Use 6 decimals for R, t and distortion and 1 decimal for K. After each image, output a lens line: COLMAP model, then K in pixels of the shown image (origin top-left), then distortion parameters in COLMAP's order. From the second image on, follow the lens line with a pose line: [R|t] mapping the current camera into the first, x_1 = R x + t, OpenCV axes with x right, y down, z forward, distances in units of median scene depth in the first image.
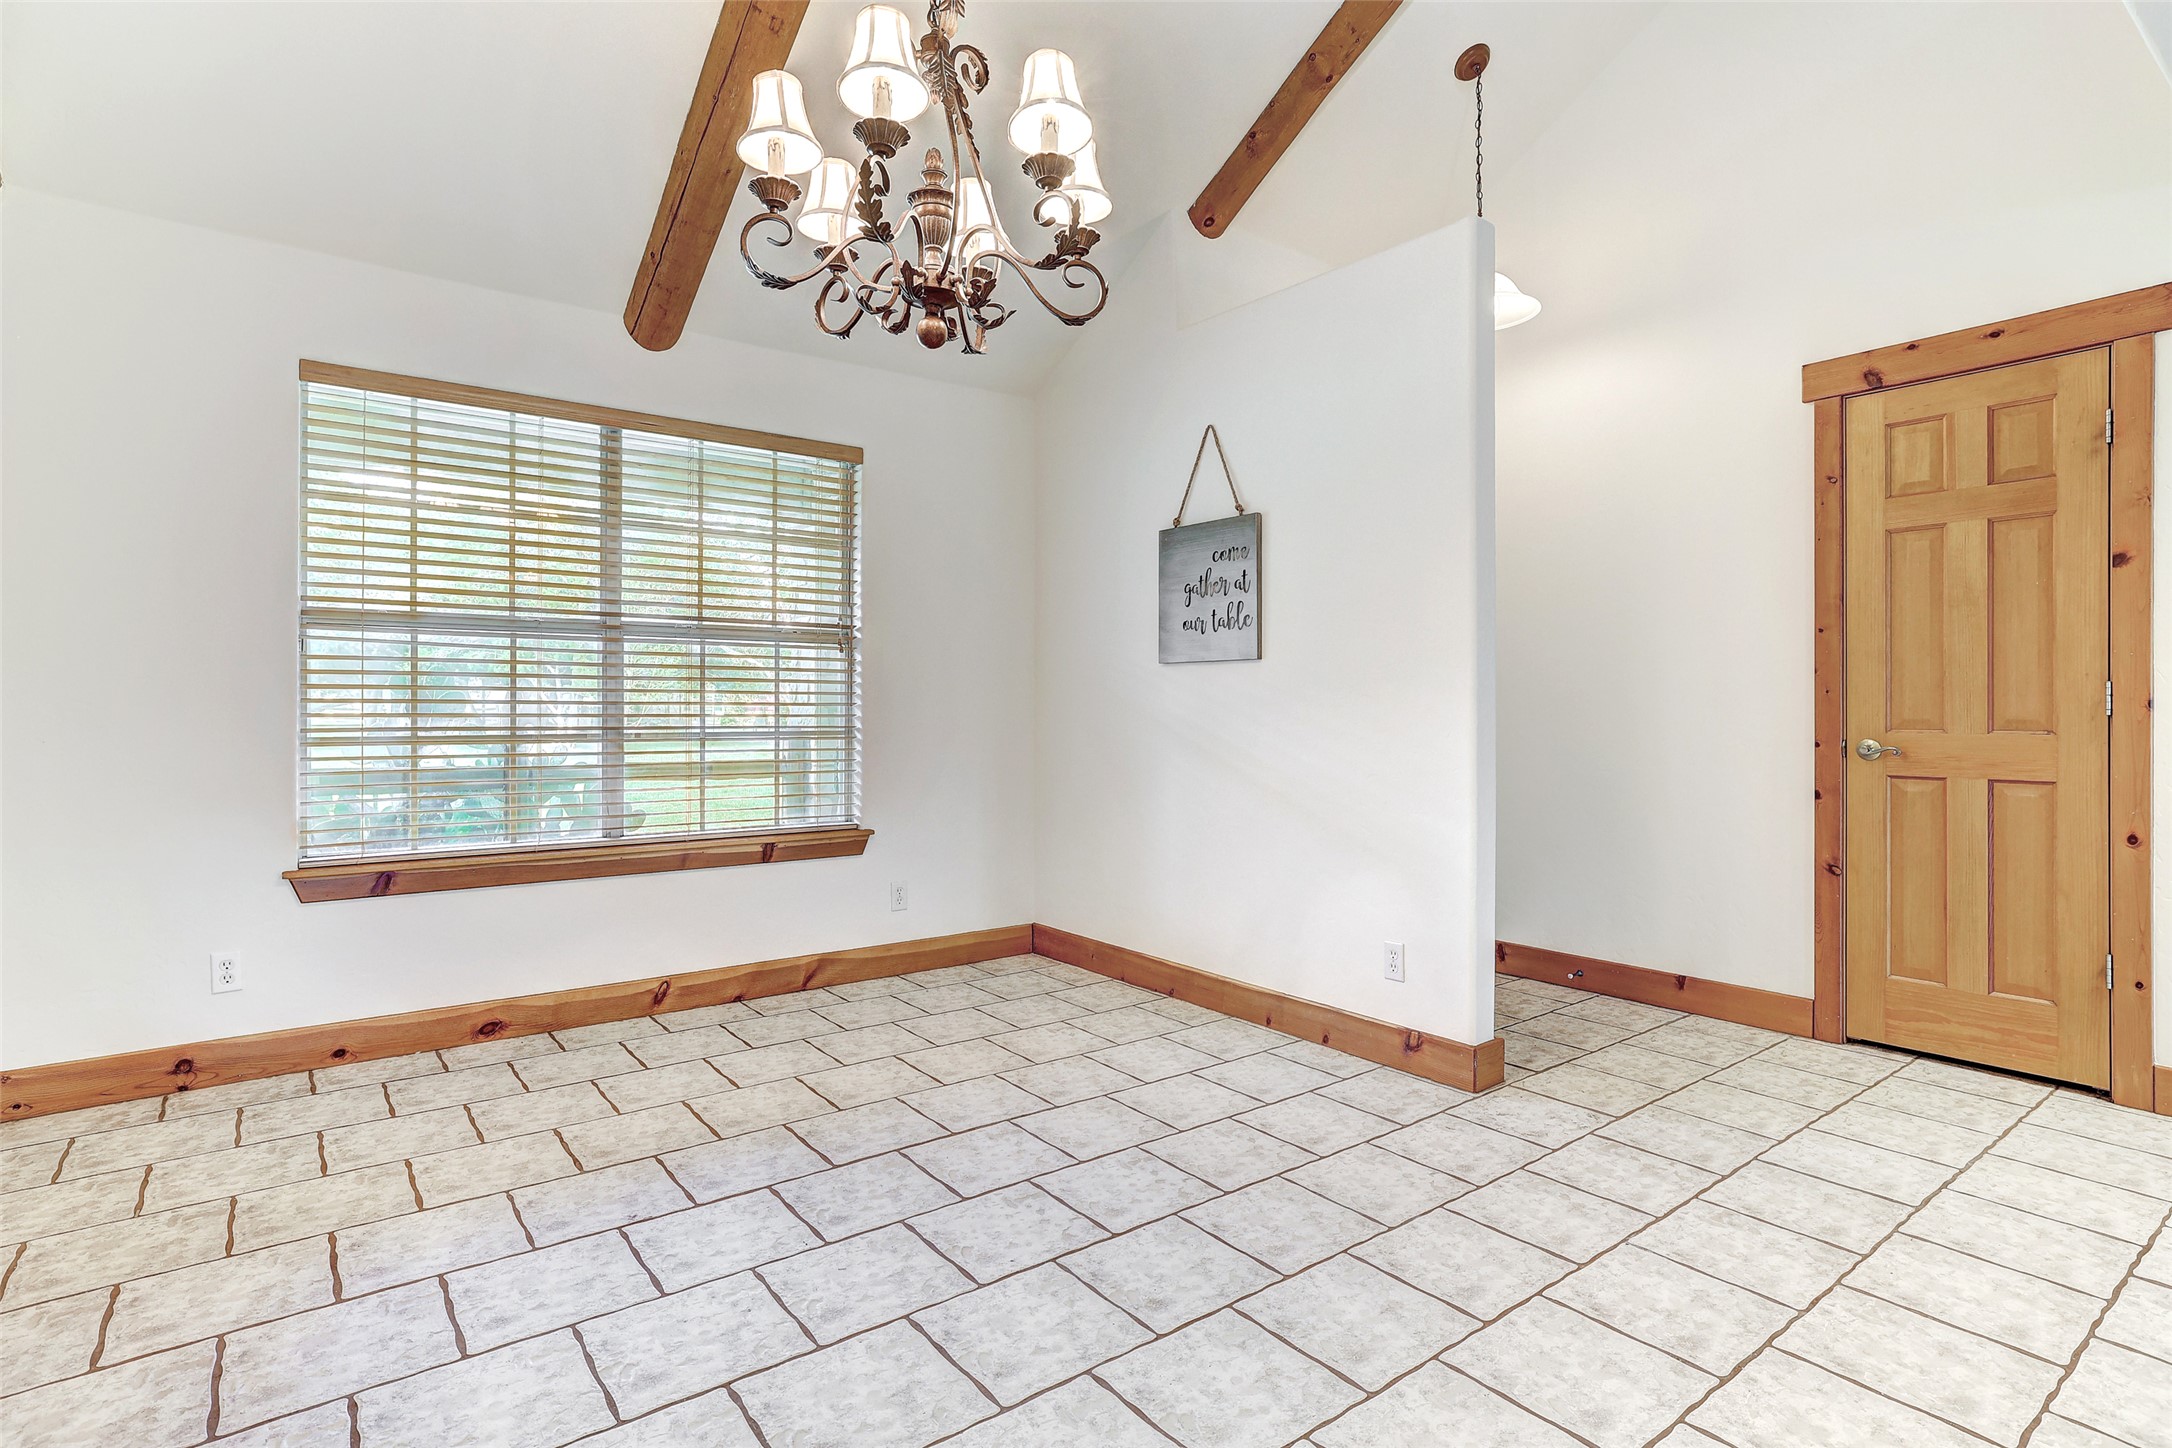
lens RADIAL K [[1078.4, 0, 1095.6], [0, 1078.4, 710.3], [0, 0, 1]] dist [-0.010157, 0.003131]
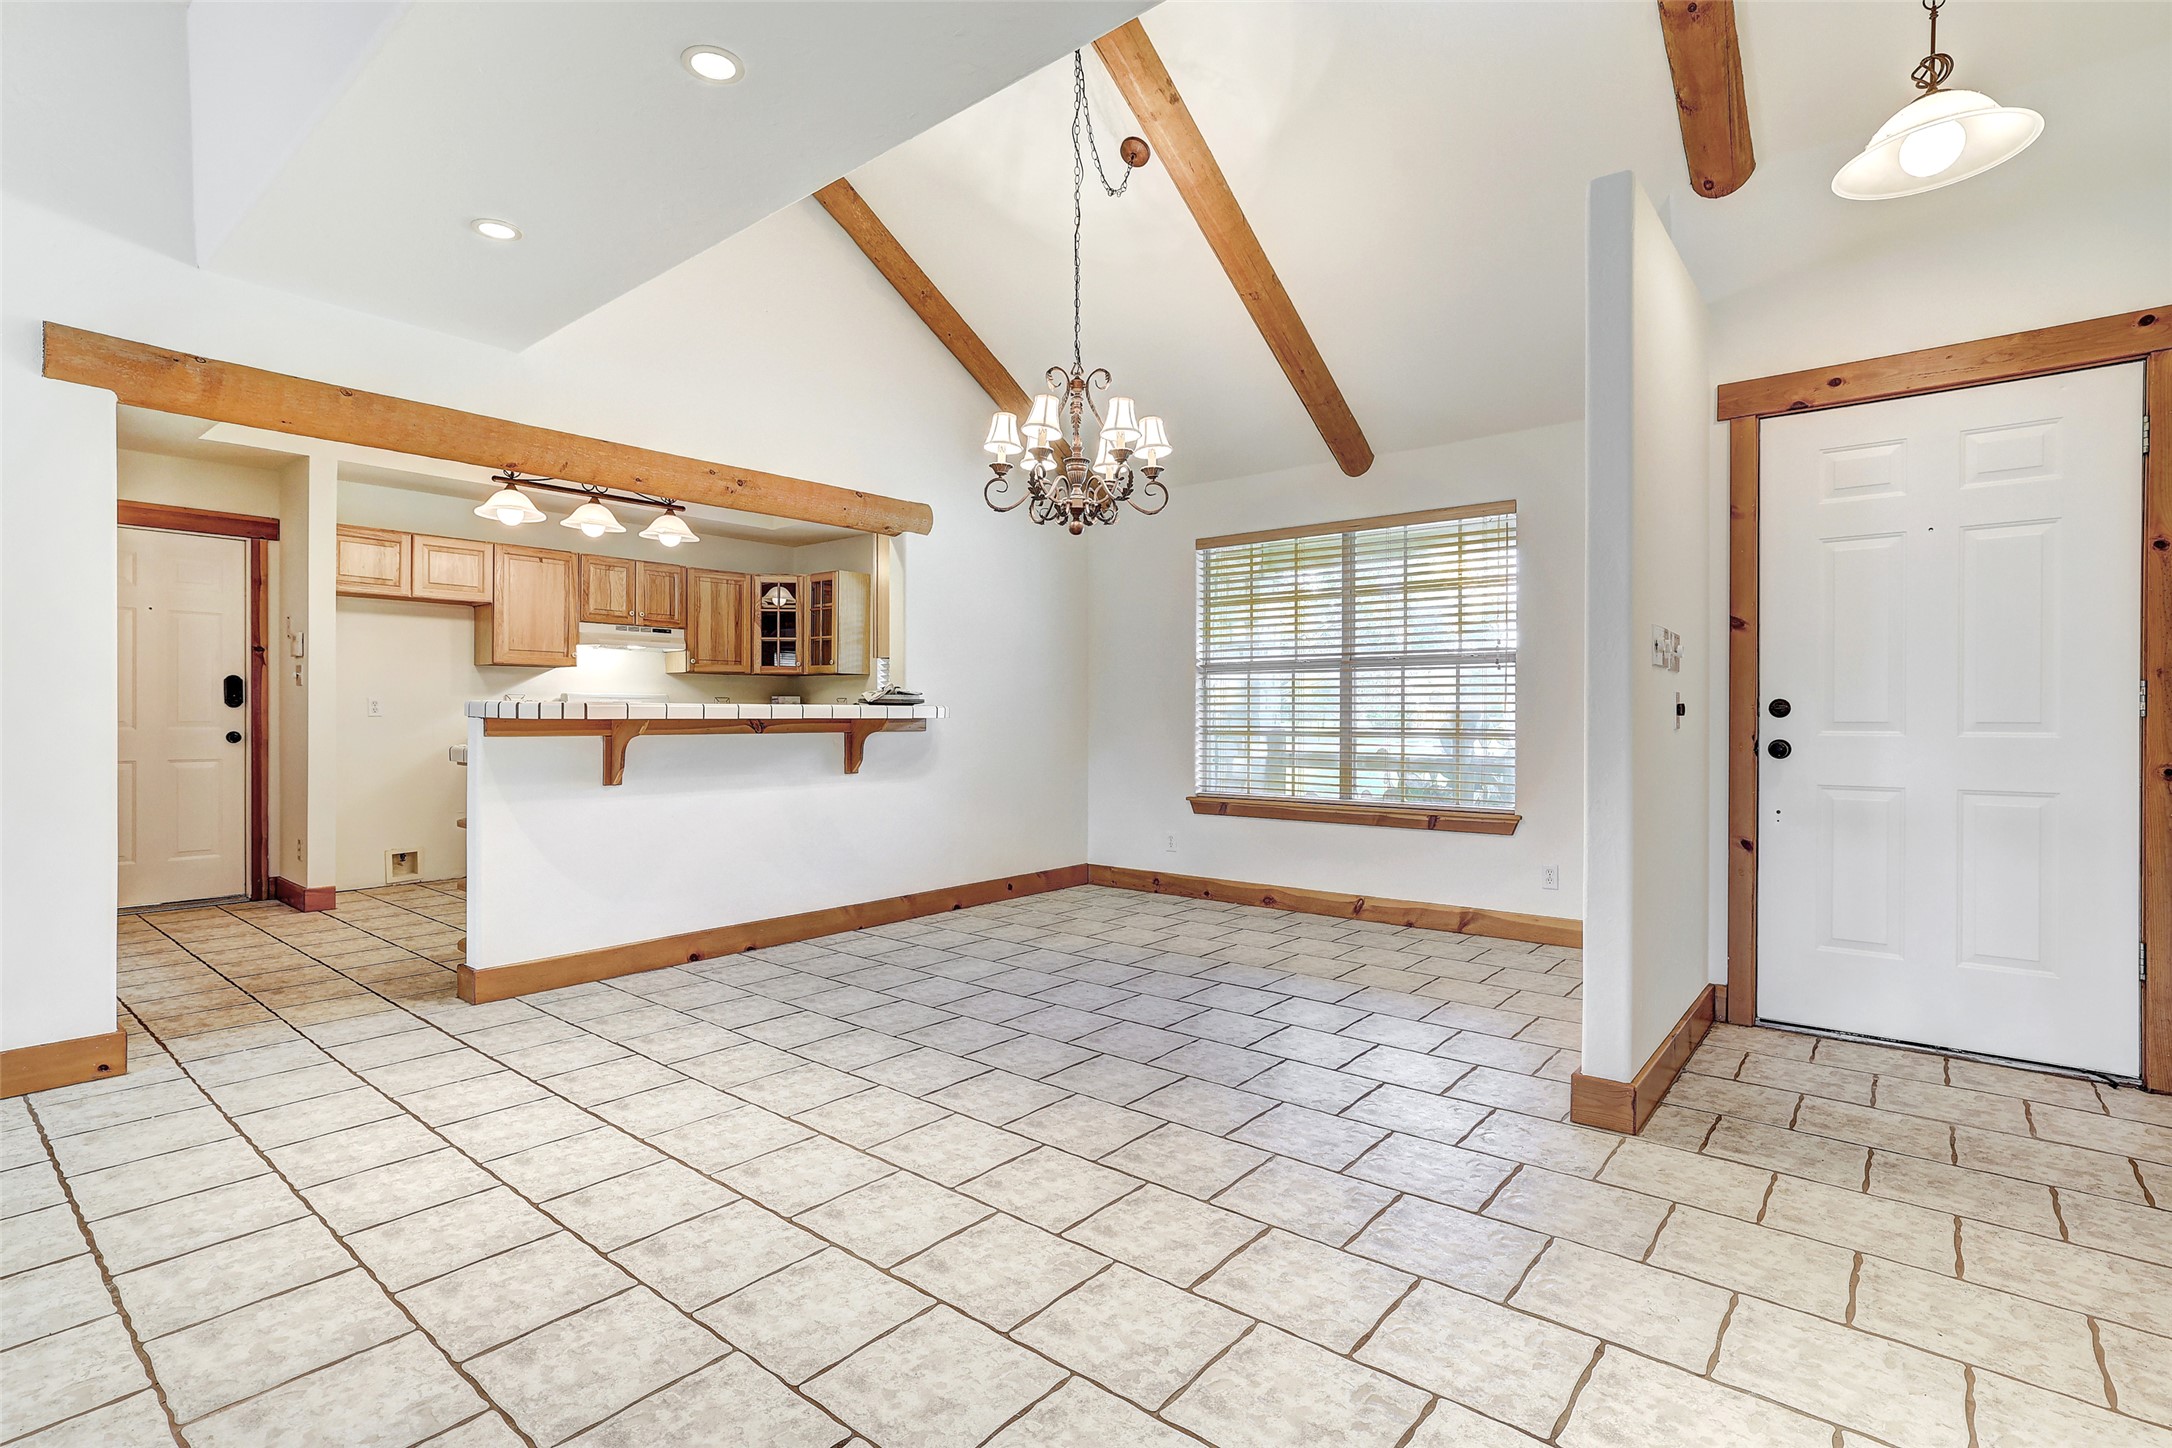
lens RADIAL K [[1028.7, 0, 1069.9], [0, 1028.7, 715.4], [0, 0, 1]] dist [-0.015373, -0.001829]
pose [[0.213281, -0.002500, -0.976988, 0.999052], [-0.005769, 0.999976, -0.003818, 0.006738], [0.976974, 0.006450, 0.213262, 0.336691]]
